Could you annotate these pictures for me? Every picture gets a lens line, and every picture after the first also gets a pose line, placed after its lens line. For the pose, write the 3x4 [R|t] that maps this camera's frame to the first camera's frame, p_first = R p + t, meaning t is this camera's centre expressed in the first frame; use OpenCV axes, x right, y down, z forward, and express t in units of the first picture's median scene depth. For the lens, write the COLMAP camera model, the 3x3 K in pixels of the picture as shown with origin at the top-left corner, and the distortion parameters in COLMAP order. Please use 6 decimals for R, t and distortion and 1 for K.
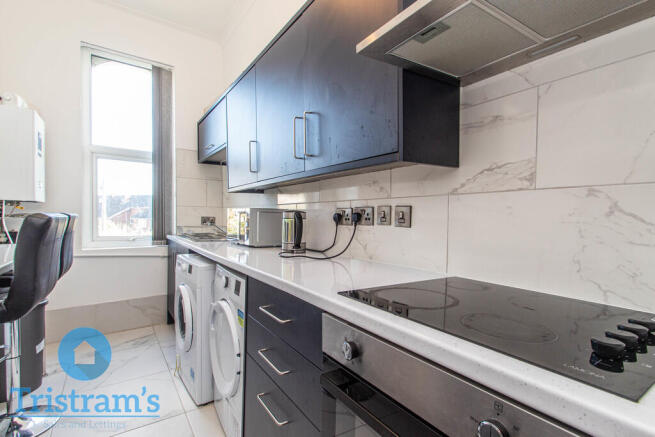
lens RADIAL K [[290.5, 0, 330.6], [0, 290.5, 223.9], [0, 0, 1]] dist [0.001150, 0.000527]
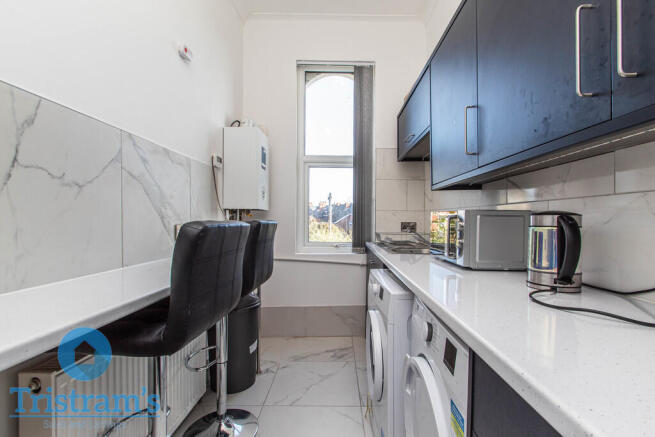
lens RADIAL K [[290.5, 0, 330.6], [0, 290.5, 223.9], [0, 0, 1]] dist [0.001150, 0.000527]
pose [[0.783414, 0.000103, -0.621500, -0.084173], [-0.009618, 0.999882, -0.011957, -0.009138], [0.621426, 0.015345, 0.783323, 0.230893]]
